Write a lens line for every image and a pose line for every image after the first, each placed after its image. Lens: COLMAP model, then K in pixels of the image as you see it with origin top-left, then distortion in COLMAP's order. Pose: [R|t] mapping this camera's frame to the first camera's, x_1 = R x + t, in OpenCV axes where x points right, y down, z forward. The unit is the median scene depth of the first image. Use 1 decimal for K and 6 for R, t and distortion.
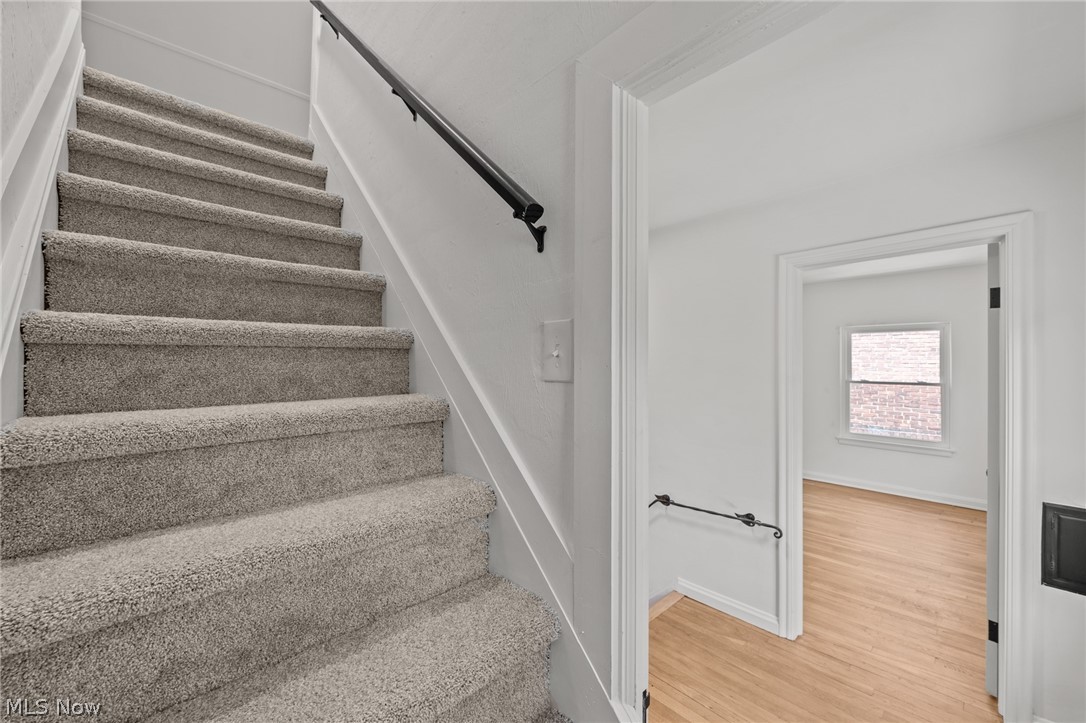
lens RADIAL K [[429.5, 0, 545.9], [0, 429.5, 343.3], [0, 0, 1]] dist [-0.000277, 0.000252]
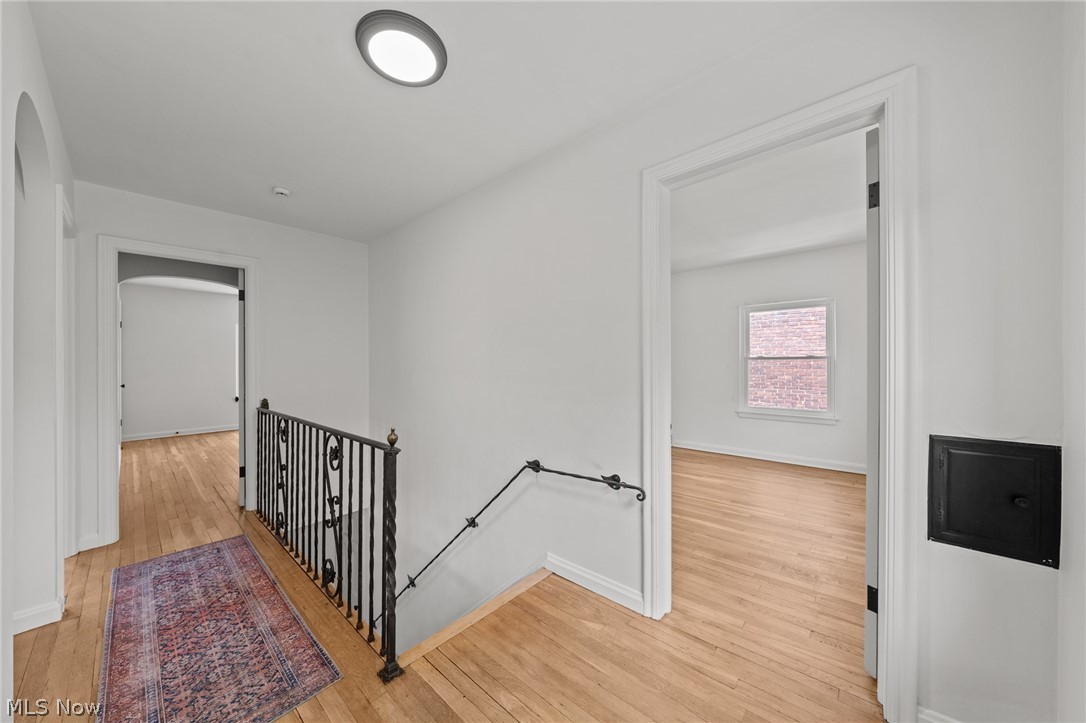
lens RADIAL K [[373.9, 0, 548.3], [0, 373.9, 349.1], [0, 0, 1]] dist [-0.004187, -0.000123]
pose [[0.995815, 0.001837, 0.091377, 0.252703], [-0.001303, 0.999982, -0.005910, 0.138055], [-0.091387, 0.005766, 0.995799, 0.243647]]
